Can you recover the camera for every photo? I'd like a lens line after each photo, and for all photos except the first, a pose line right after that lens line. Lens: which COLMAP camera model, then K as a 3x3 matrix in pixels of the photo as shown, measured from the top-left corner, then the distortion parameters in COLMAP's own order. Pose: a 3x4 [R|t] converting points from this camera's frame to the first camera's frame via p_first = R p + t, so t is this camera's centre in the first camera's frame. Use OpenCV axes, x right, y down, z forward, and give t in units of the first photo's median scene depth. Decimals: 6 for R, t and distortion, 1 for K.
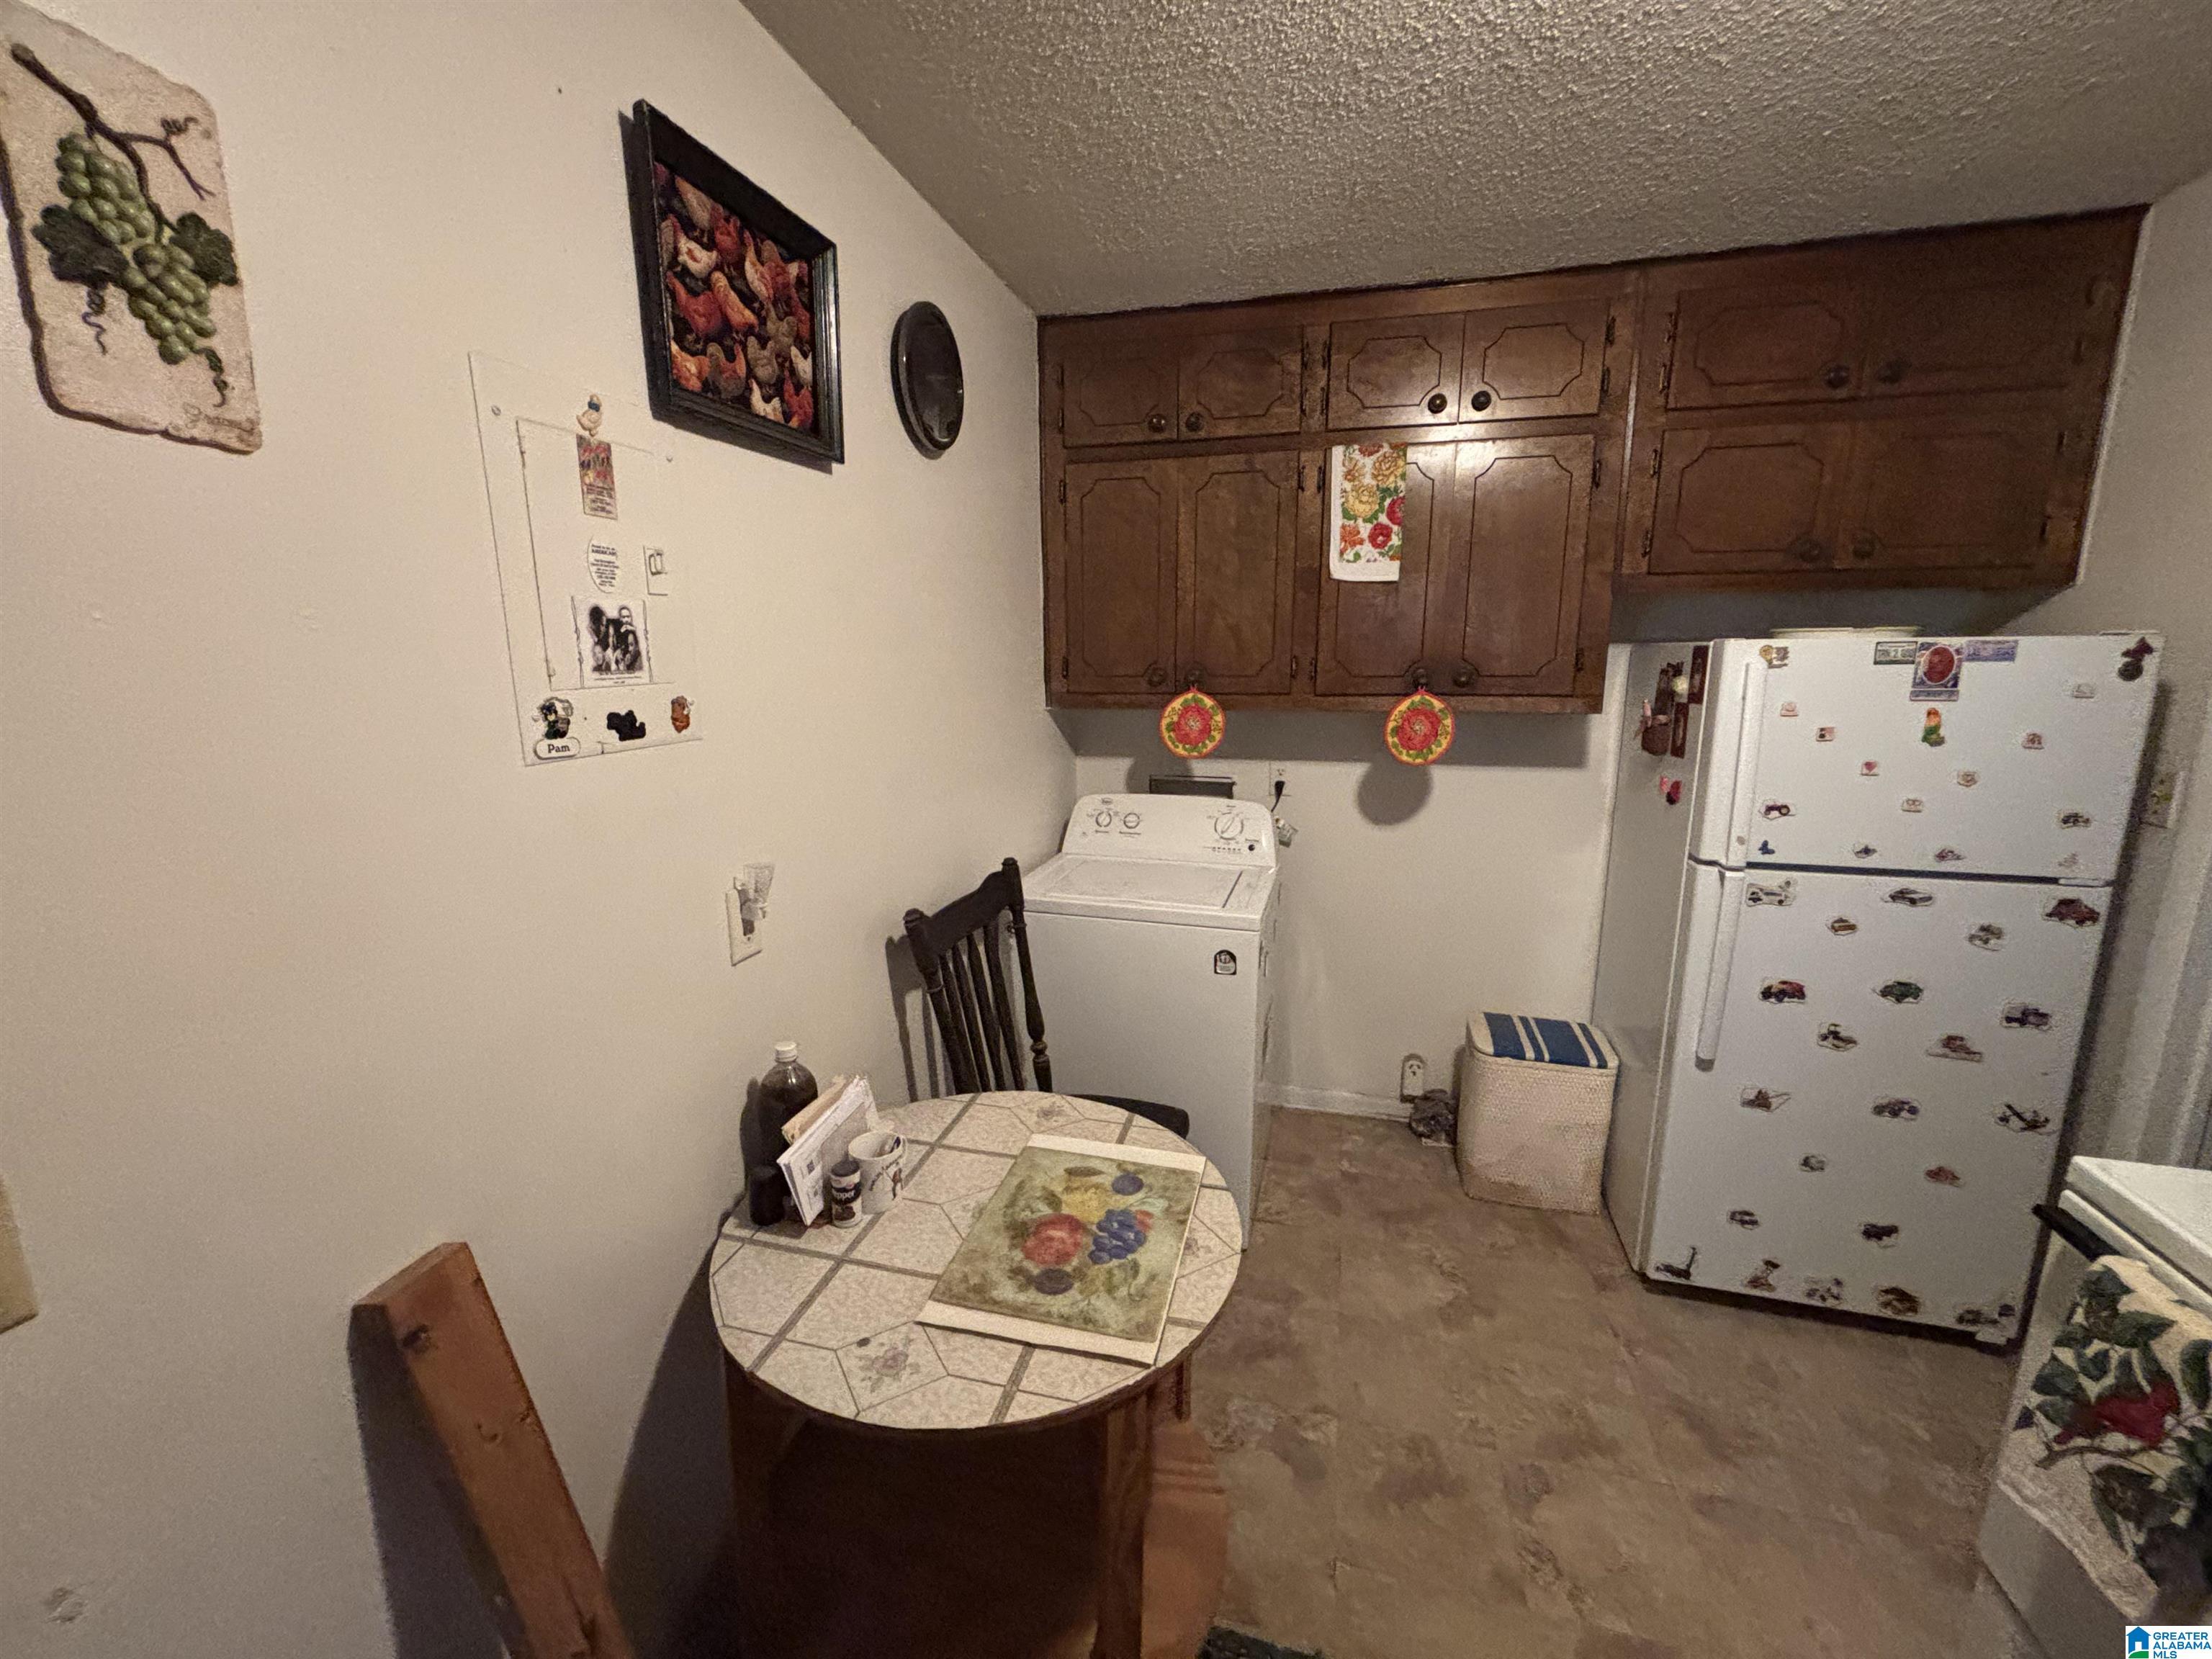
lens RADIAL K [[890.4, 0, 1106.0], [0, 890.4, 829.5], [0, 0, 1]] dist [0.000406, -0.000209]
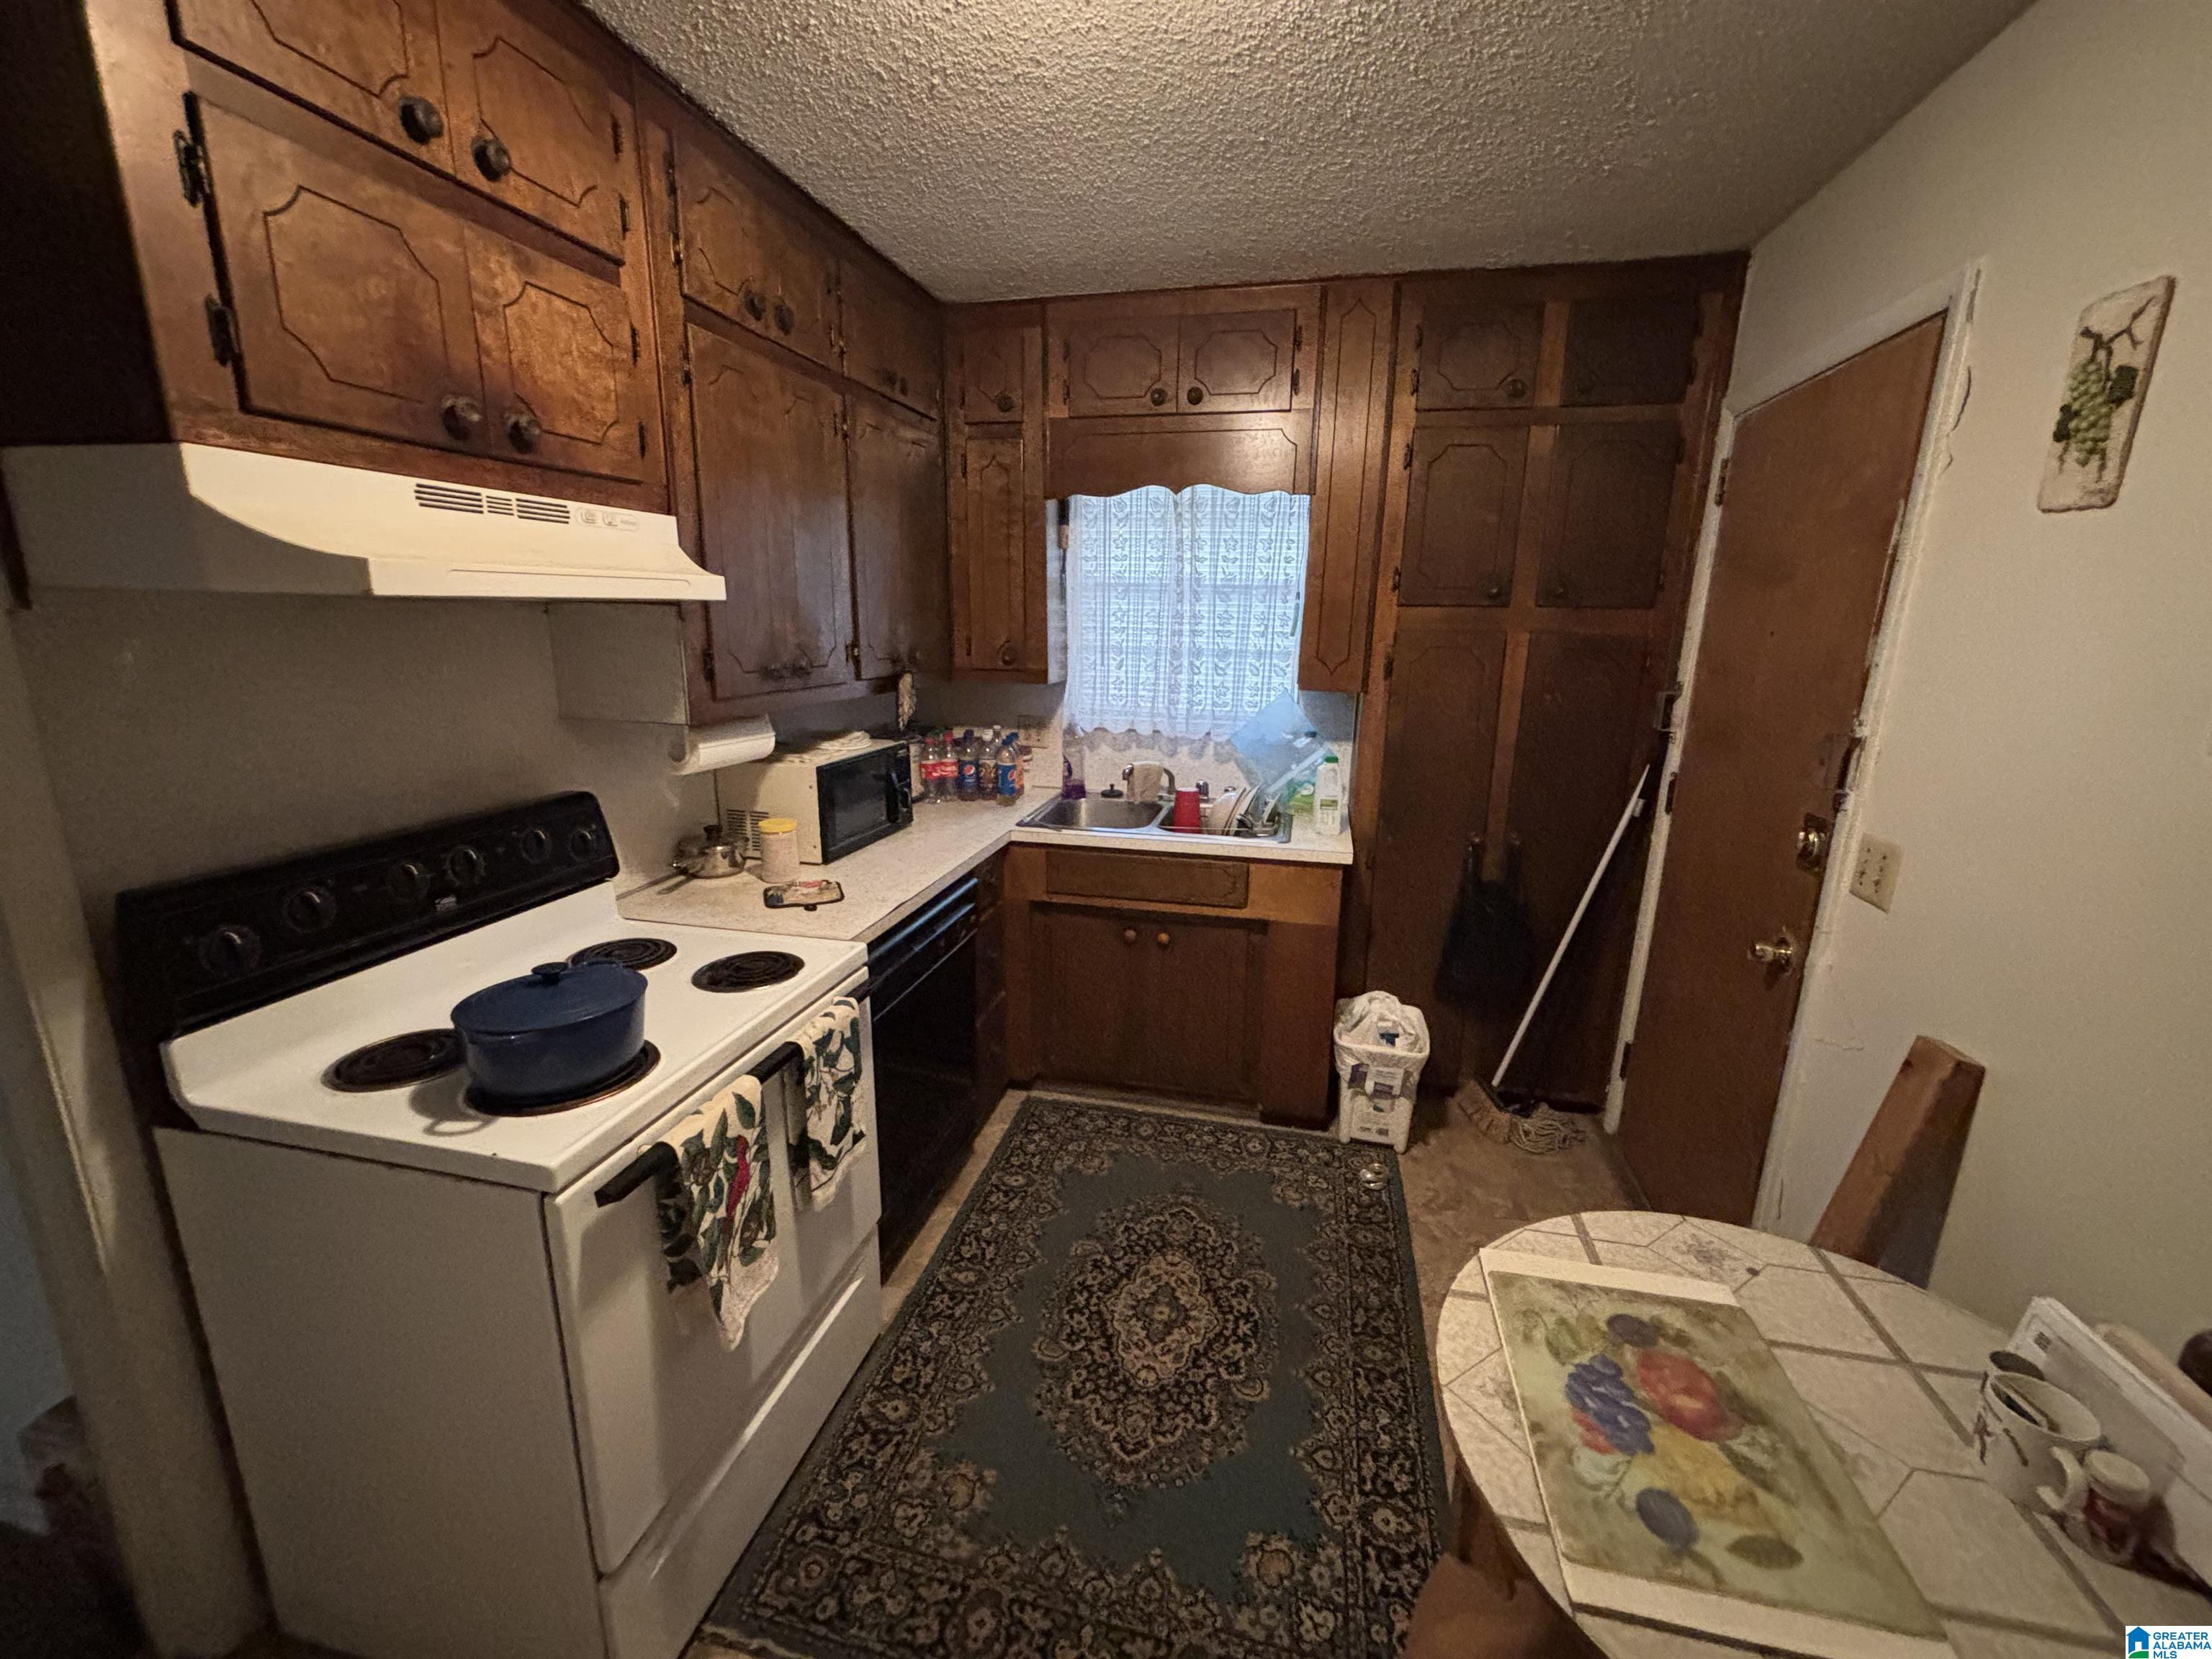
lens RADIAL K [[899.9, 0, 1106.0], [0, 899.9, 829.5], [0, 0, 1]] dist [-0.003080, -0.000375]
pose [[-0.999441, -0.005230, -0.033013, 0.546732], [-0.018419, 0.910362, 0.413403, -0.346586], [0.027892, 0.413780, -0.909950, 1.726940]]
